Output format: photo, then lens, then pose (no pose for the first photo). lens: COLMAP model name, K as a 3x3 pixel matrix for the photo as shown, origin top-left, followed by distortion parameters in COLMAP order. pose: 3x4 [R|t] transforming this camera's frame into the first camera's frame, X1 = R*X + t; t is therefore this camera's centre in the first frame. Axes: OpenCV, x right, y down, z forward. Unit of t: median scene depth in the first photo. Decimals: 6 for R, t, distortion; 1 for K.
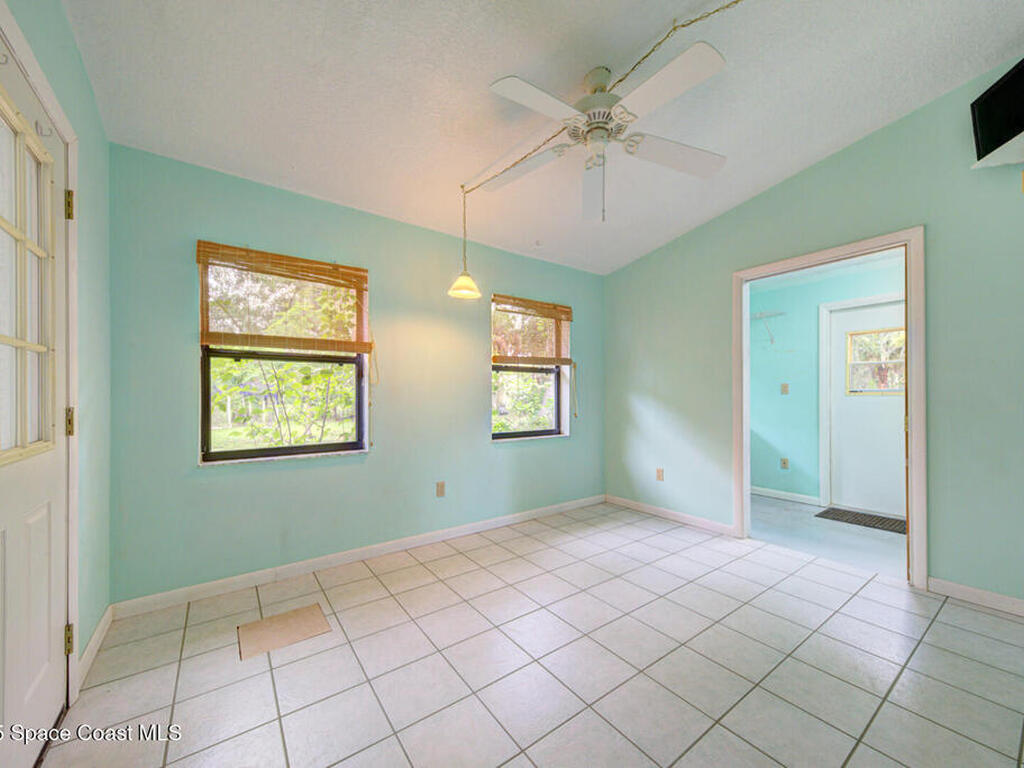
lens RADIAL K [[397.0, 0, 510.1], [0, 397.0, 395.5], [0, 0, 1]] dist [0.015738, -0.000532]
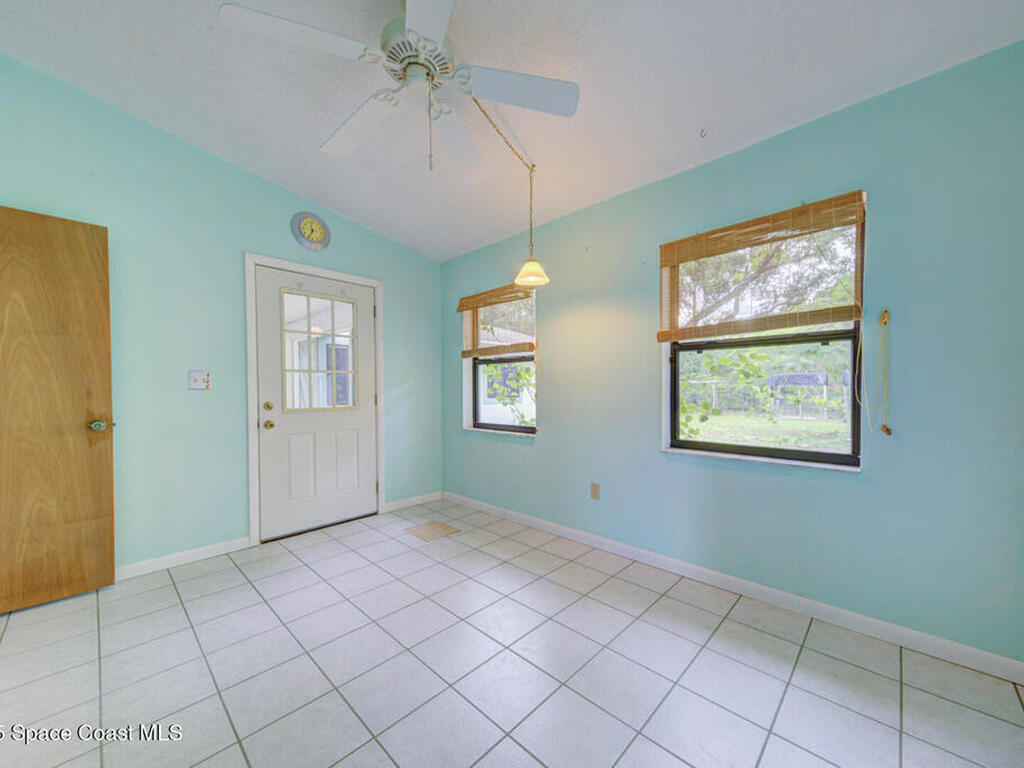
lens RADIAL K [[397.0, 0, 510.1], [0, 397.0, 395.5], [0, 0, 1]] dist [0.015738, -0.000532]
pose [[0.167260, 0.023295, -0.985638, 0.732199], [0.013171, 0.999579, 0.025859, -0.007565], [0.985825, -0.017307, 0.166882, 0.709089]]
